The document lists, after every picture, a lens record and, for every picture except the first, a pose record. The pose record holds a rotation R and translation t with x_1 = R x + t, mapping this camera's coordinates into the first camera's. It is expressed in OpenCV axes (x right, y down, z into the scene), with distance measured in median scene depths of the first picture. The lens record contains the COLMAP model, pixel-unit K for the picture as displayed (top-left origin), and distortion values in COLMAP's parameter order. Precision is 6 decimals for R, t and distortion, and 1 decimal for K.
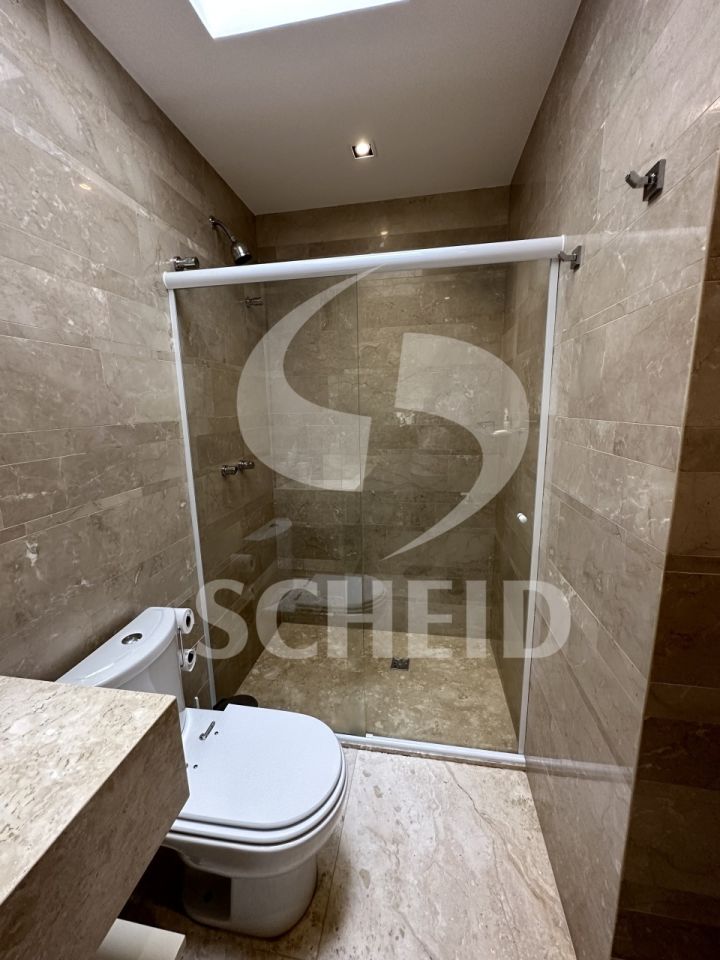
lens RADIAL K [[383.0, 0, 360.2], [0, 383.0, 479.6], [0, 0, 1]] dist [-0.002364, 0.000662]
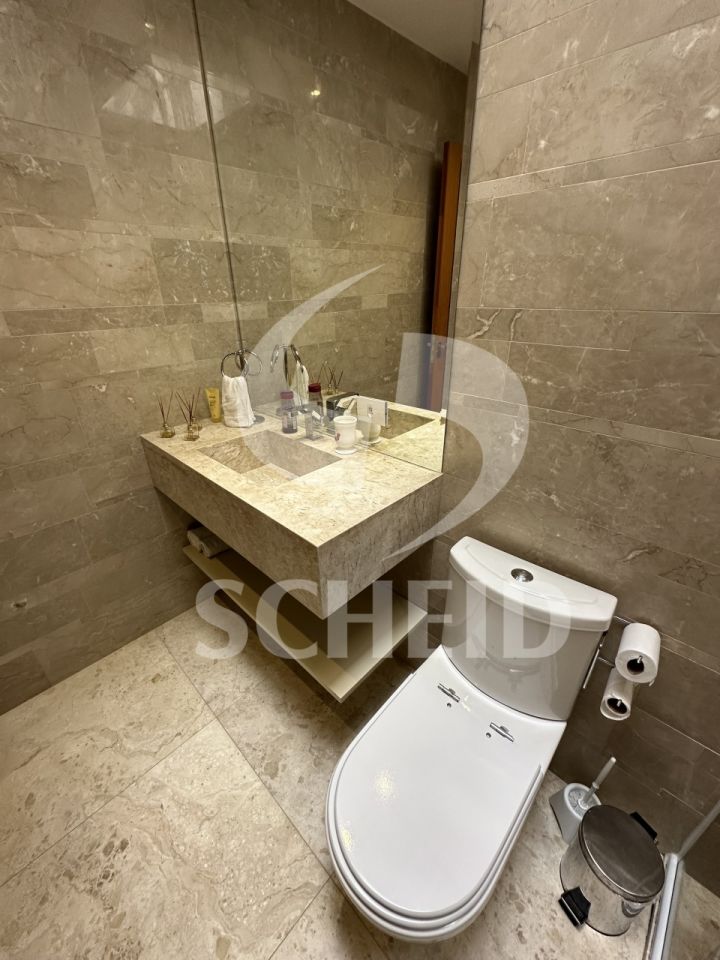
lens RADIAL K [[383.0, 0, 359.7], [0, 383.0, 477.6], [0, 0, 1]] dist [-0.002364, 0.000662]
pose [[-0.560501, 0.392096, -0.729451, 0.168805], [-0.139550, 0.823504, 0.549880, -0.208854], [0.816311, 0.410003, -0.406857, 1.050519]]
